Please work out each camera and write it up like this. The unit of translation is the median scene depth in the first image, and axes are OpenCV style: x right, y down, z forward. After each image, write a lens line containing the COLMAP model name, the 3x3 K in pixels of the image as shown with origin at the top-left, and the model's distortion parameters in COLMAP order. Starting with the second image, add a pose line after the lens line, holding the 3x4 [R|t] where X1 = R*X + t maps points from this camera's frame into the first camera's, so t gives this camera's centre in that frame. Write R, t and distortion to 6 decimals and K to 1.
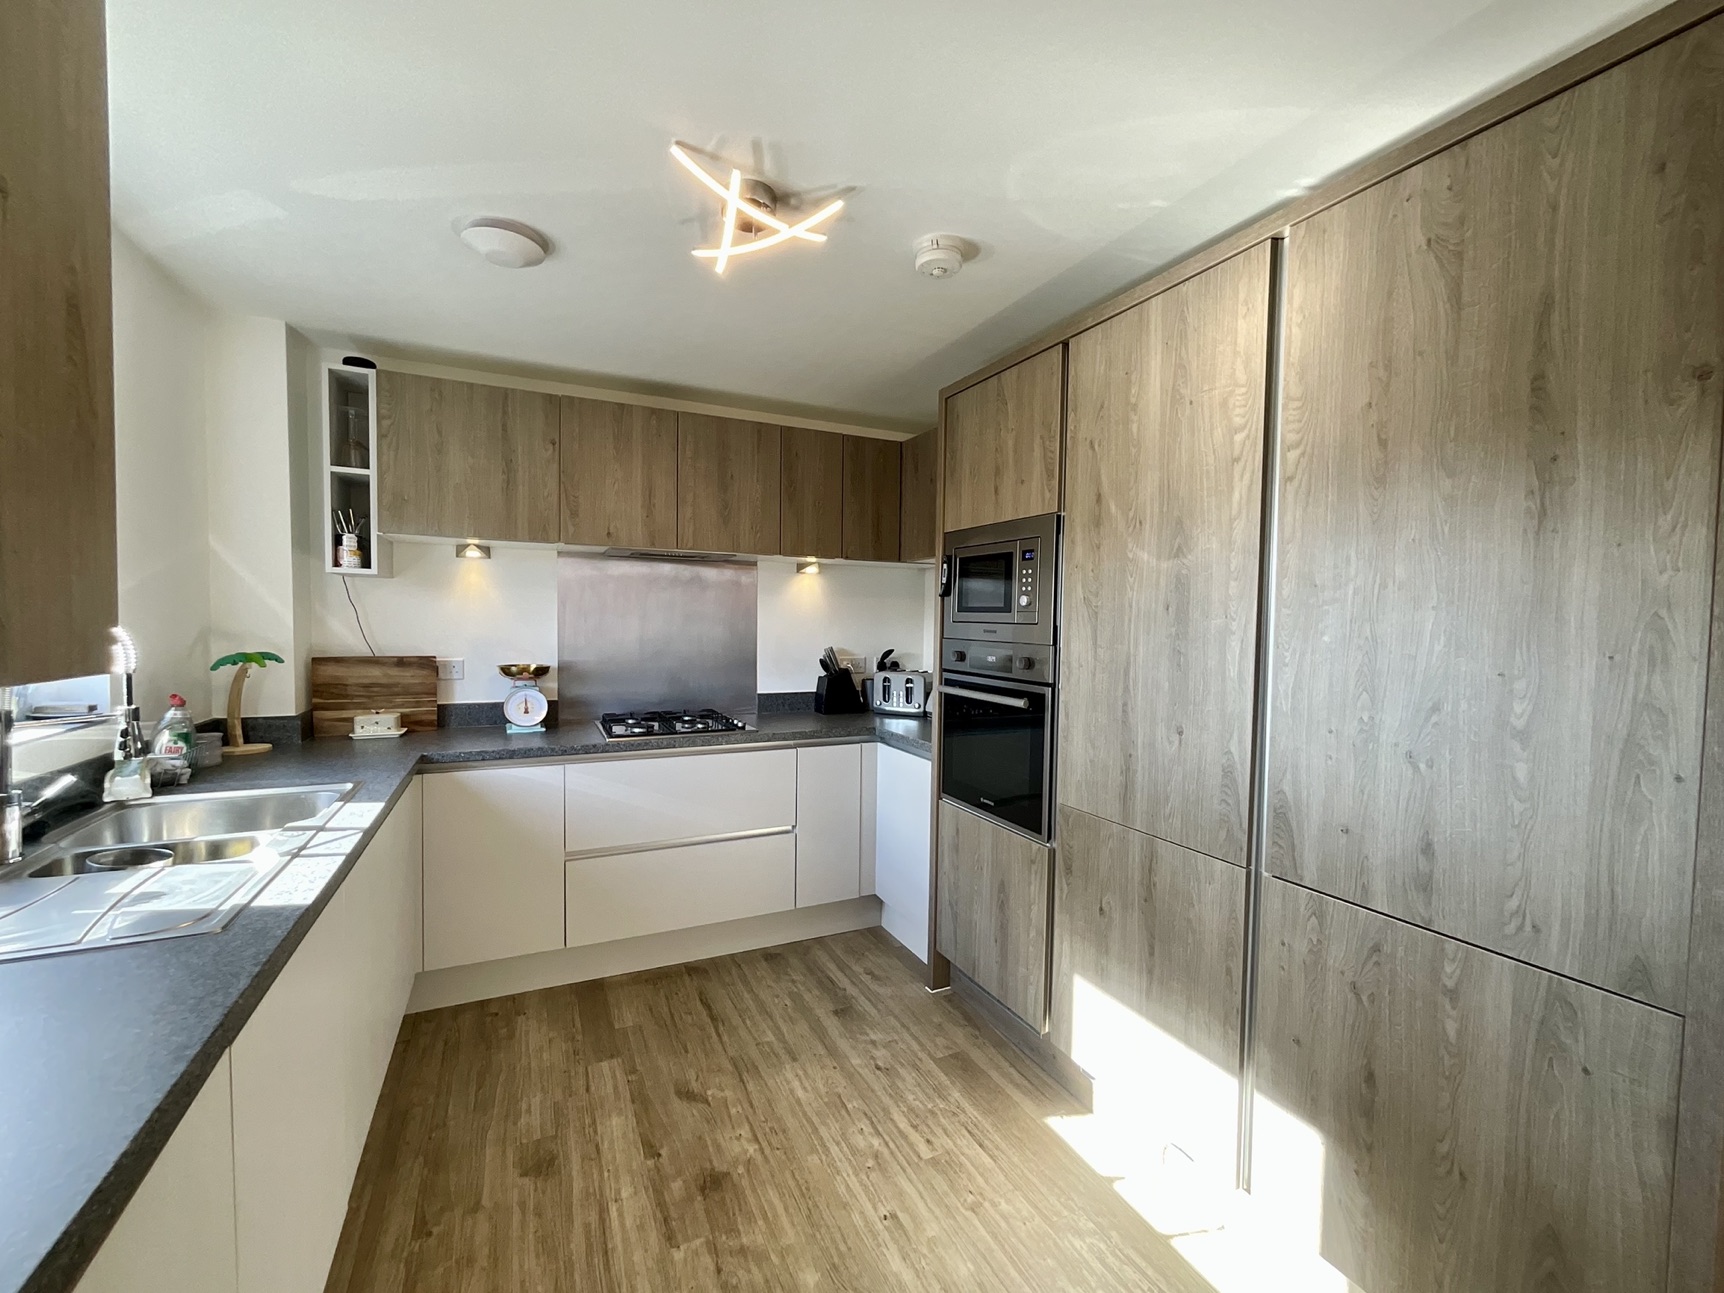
lens RADIAL K [[698.6, 0, 862.0], [0, 698.6, 646.5], [0, 0, 1]] dist [-0.034686, 0.026100]
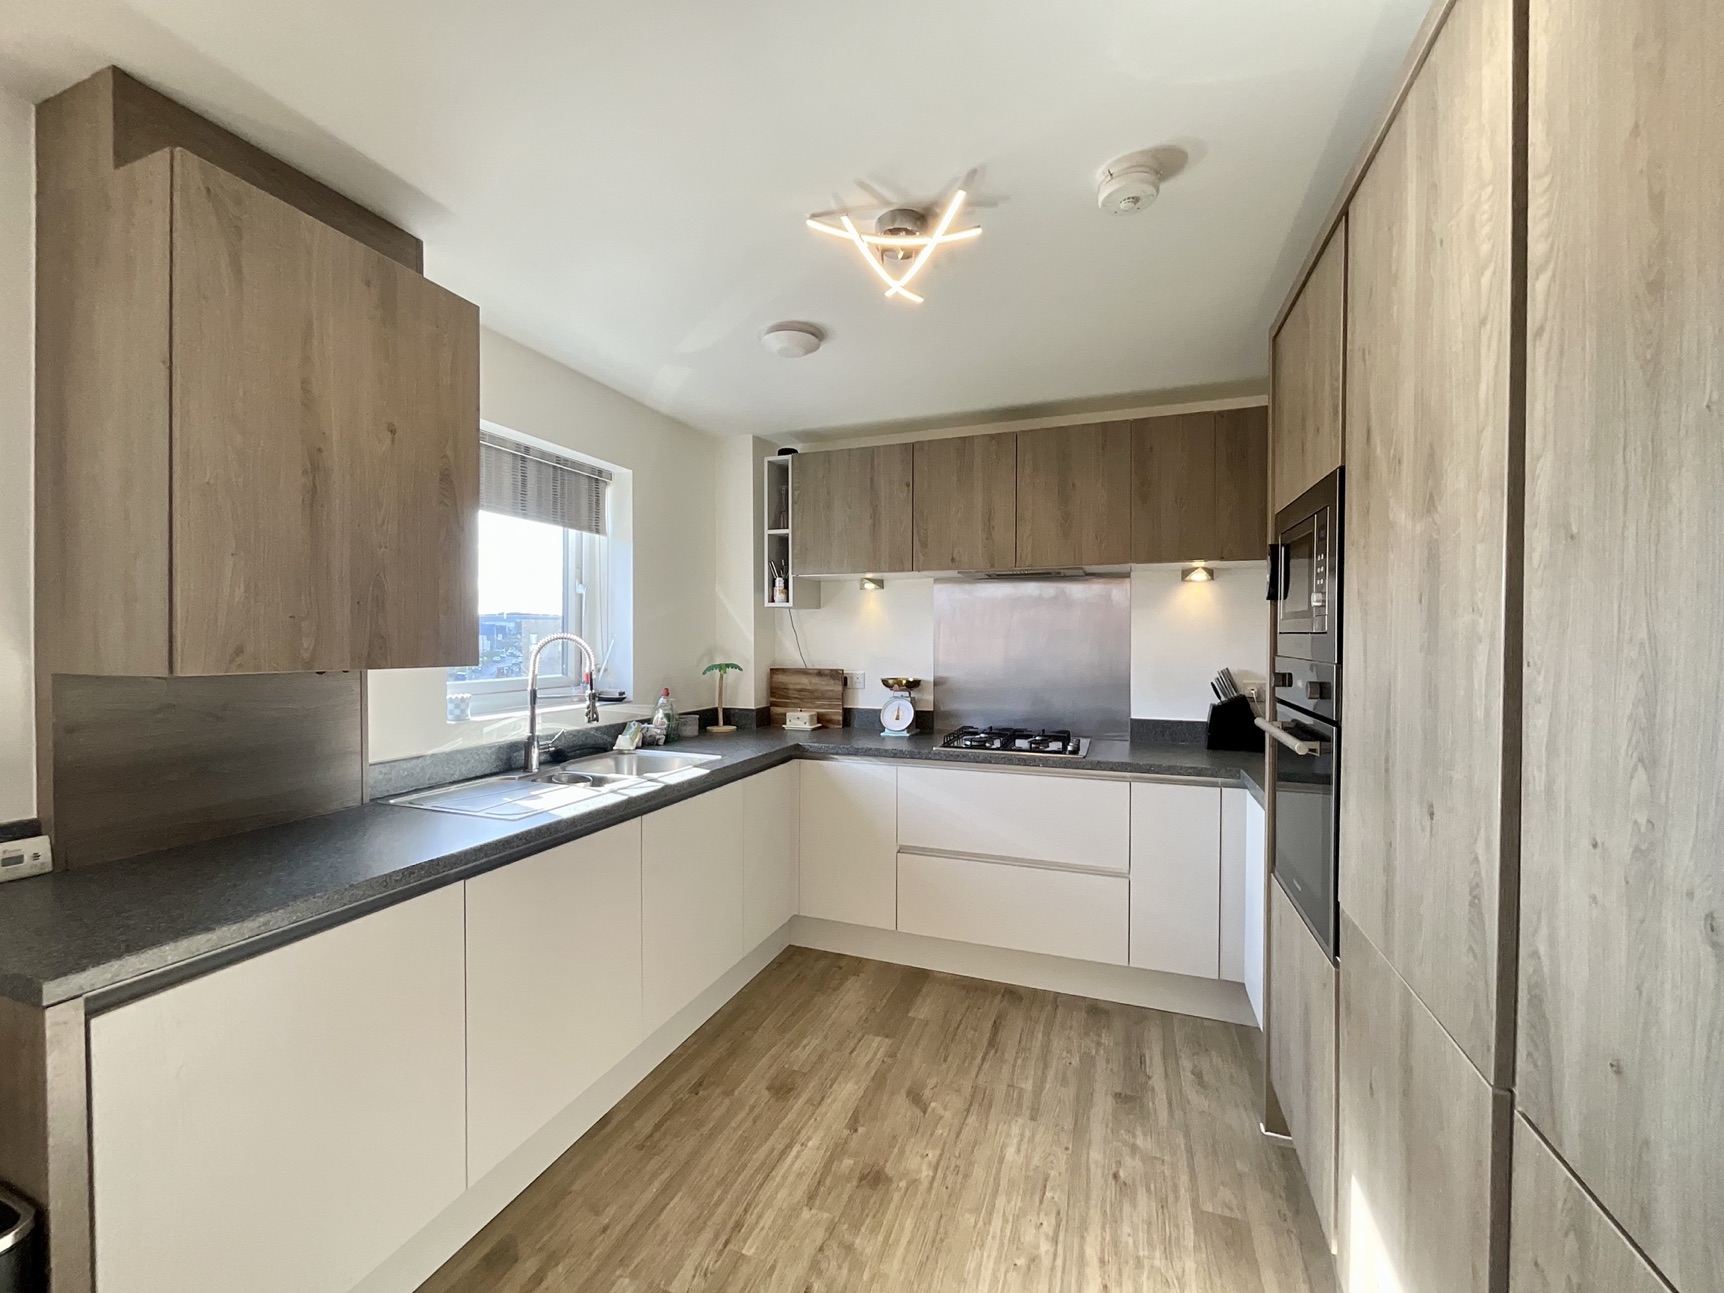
lens RADIAL K [[697.6, 0, 862.0], [0, 697.6, 646.5], [0, 0, 1]] dist [0.000758, 0.000560]
pose [[0.691590, -0.006640, -0.722260, 0.384953], [-0.016854, 0.999537, -0.025328, 0.005250], [0.722094, 0.029690, 0.691158, 0.175590]]
